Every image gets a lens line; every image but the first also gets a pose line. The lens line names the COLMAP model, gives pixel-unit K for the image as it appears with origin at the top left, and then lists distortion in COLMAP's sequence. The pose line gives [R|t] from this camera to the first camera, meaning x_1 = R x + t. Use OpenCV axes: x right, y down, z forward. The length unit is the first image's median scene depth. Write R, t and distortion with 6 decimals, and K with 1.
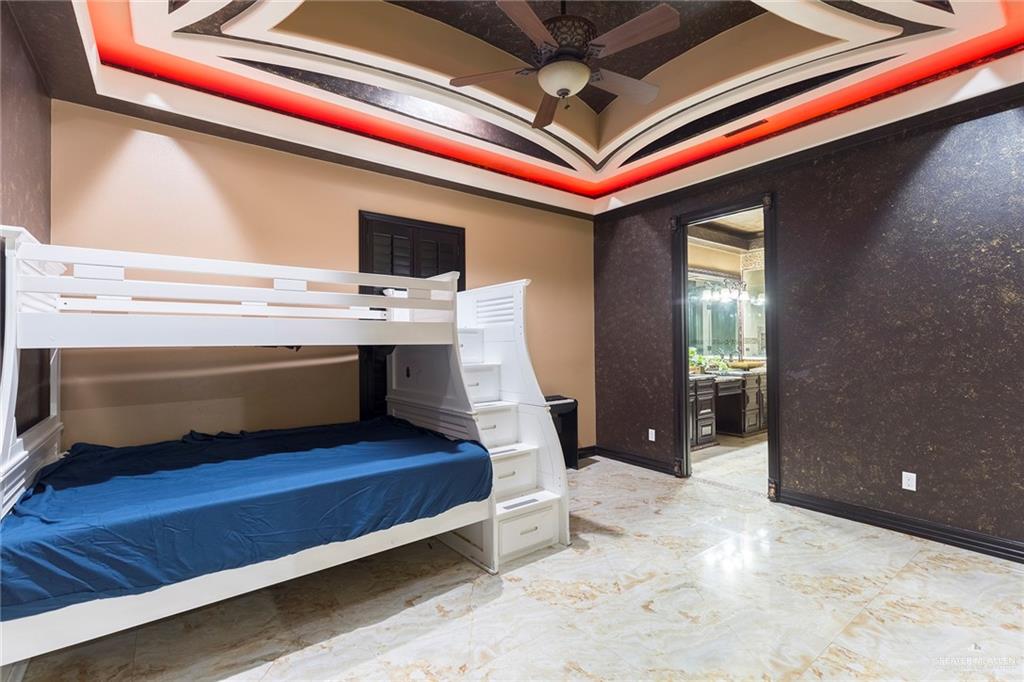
lens RADIAL K [[457.6, 0, 515.7], [0, 457.6, 341.9], [0, 0, 1]] dist [0.007986, -0.001648]
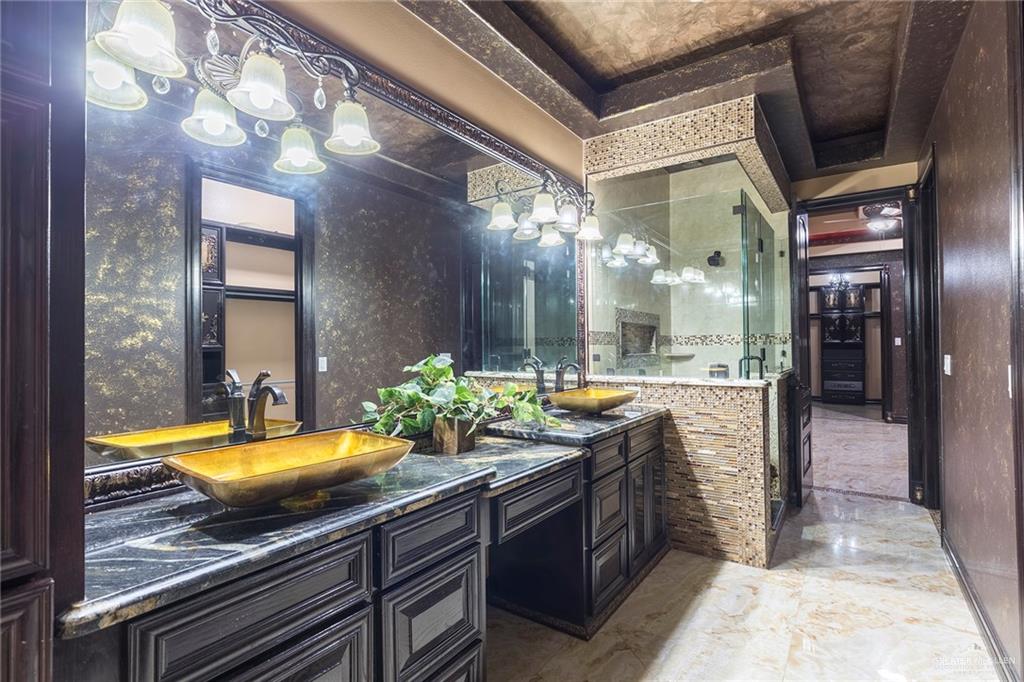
lens RADIAL K [[494.4, 0, 510.2], [0, 494.4, 338.5], [0, 0, 1]] dist [0.000026, -0.000634]
pose [[0.953398, 0.005973, 0.301657, 0.296773], [-0.005927, 0.999982, -0.001068, -0.000297], [-0.301658, -0.000770, 0.953416, 0.598578]]
